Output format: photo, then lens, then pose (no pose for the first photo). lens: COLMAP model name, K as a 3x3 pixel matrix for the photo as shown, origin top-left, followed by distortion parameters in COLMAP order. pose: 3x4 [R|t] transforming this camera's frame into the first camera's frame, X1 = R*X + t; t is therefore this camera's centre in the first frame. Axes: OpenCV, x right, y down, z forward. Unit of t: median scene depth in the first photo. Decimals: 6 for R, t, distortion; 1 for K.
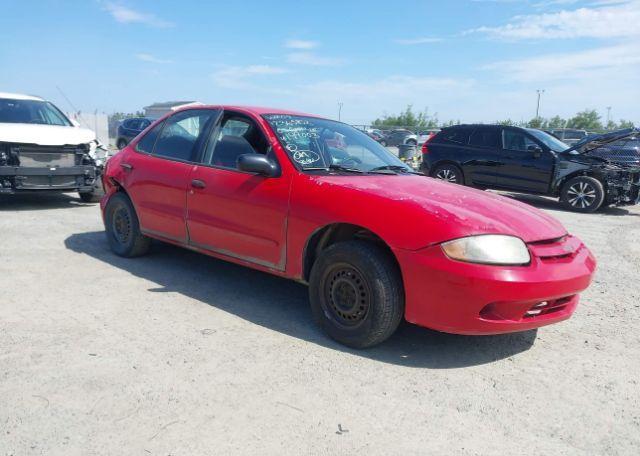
lens RADIAL K [[500.2, 0, 323.9], [0, 500.2, 224.0], [0, 0, 1]] dist [0.048447, -0.050781]
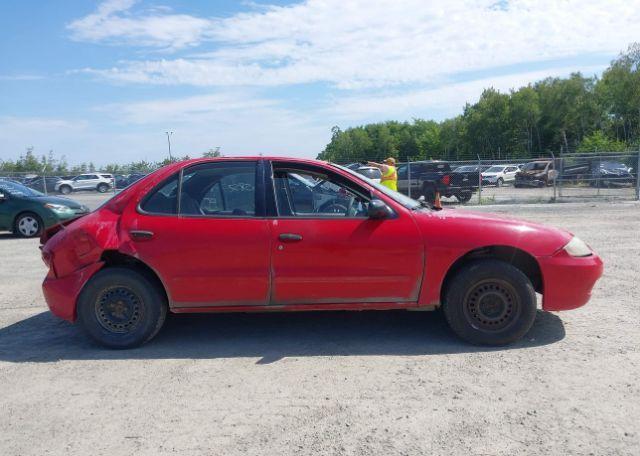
lens RADIAL K [[500.2, 0, 317.7], [0, 500.2, 233.7], [0, 0, 1]] dist [0.048447, -0.050781]
pose [[0.768074, -0.126899, 0.627661, -0.733758], [0.164519, 0.986372, -0.001900, -0.069828], [-0.618867, 0.104722, 0.778484, 0.201961]]
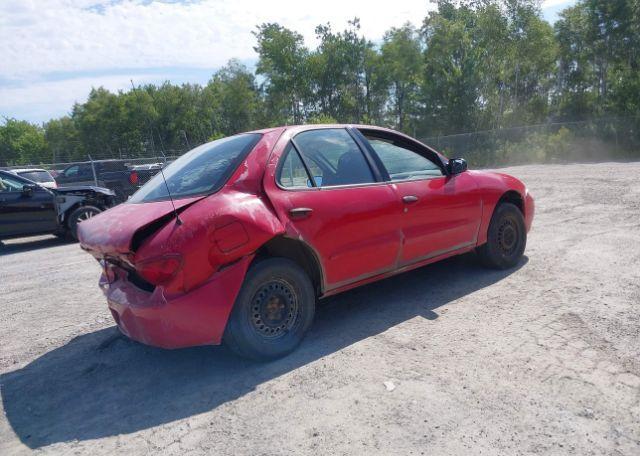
lens RADIAL K [[500.2, 0, 321.1], [0, 500.2, 224.2], [0, 0, 1]] dist [0.048447, -0.050781]
pose [[0.113106, -0.175088, 0.978034, -1.142971], [0.258637, 0.955605, 0.141162, -0.200309], [-0.959330, 0.236990, 0.153368, 0.936664]]
